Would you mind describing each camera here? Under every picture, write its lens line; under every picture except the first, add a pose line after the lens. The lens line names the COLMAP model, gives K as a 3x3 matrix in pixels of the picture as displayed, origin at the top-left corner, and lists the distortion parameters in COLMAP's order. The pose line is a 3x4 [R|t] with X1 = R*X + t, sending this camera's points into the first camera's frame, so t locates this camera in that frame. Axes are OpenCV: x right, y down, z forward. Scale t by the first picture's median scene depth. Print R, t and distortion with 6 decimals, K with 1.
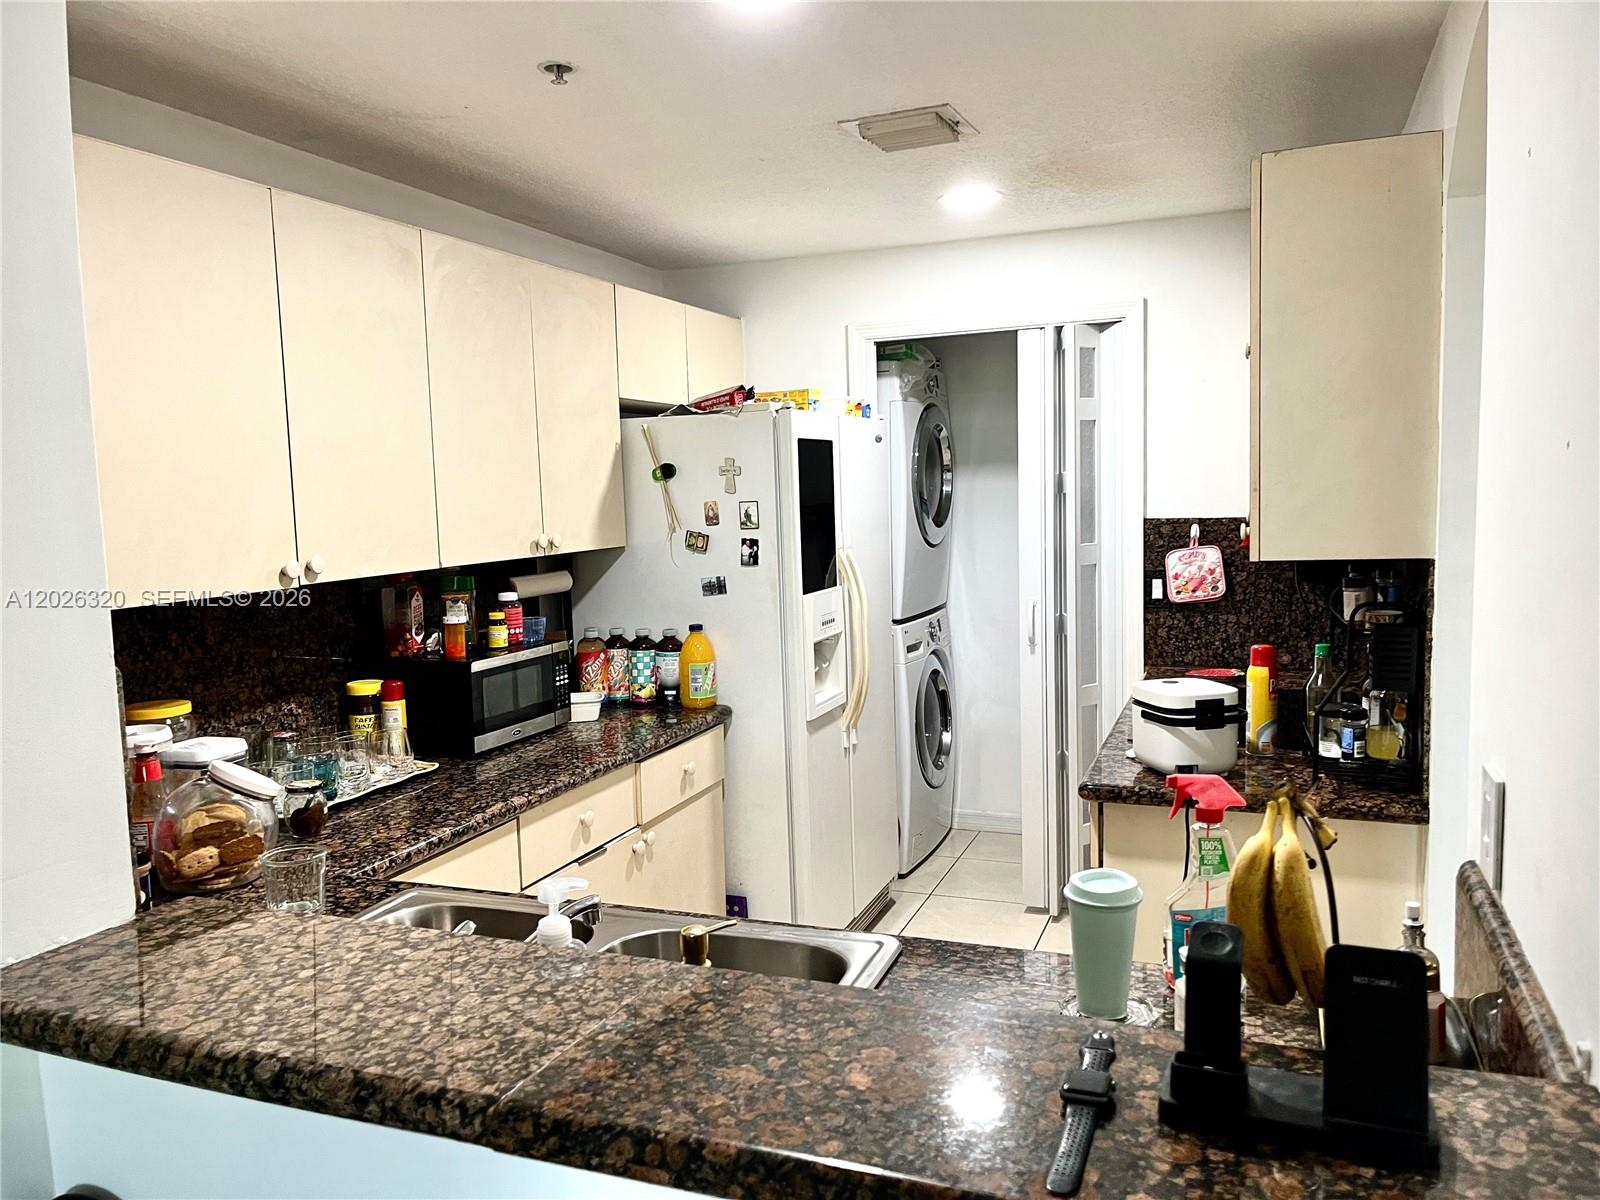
lens RADIAL K [[1207.1, 0, 800.0], [0, 1207.1, 600.0], [0, 0, 1]] dist [0.050474, -0.002274]
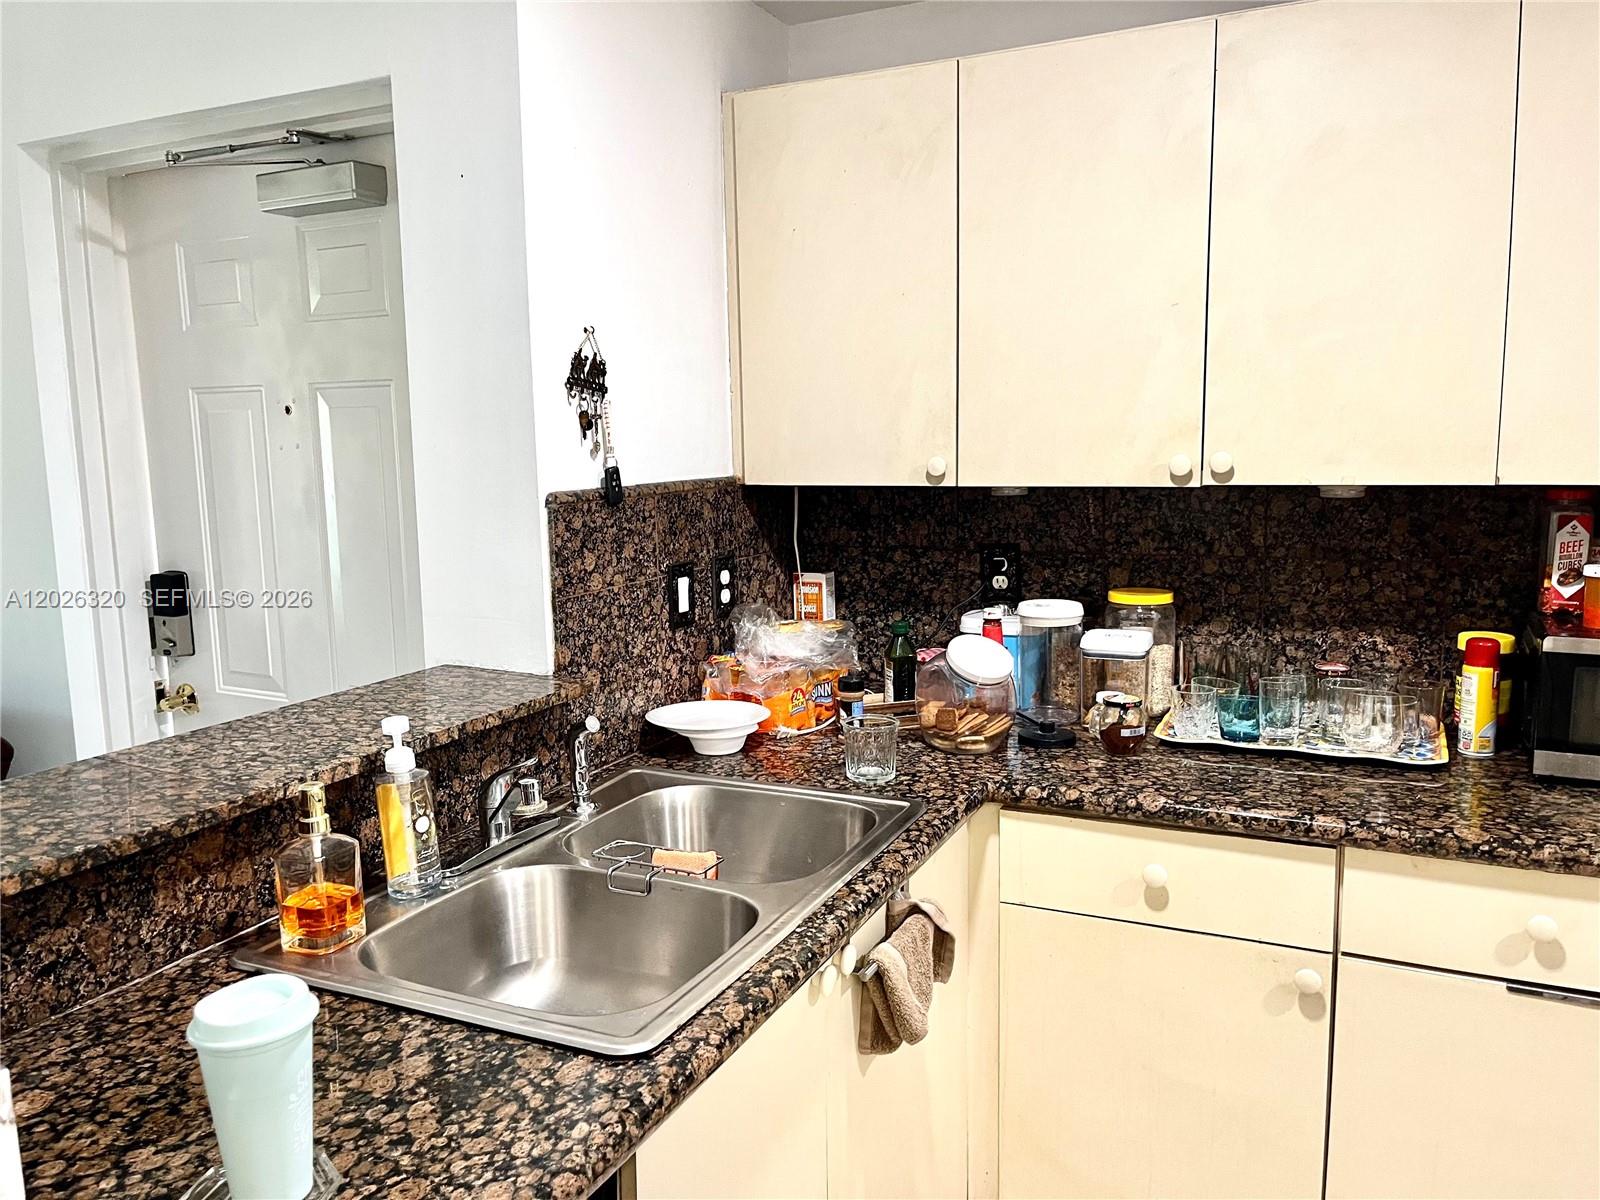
lens RADIAL K [[1207.1, 0, 800.0], [0, 1207.1, 600.0], [0, 0, 1]] dist [0.050474, -0.002274]
pose [[-0.078037, 0.172406, -0.981930, 0.447221], [-0.075524, 0.981081, 0.178259, -0.060286], [0.994086, 0.088070, -0.063540, 0.721720]]
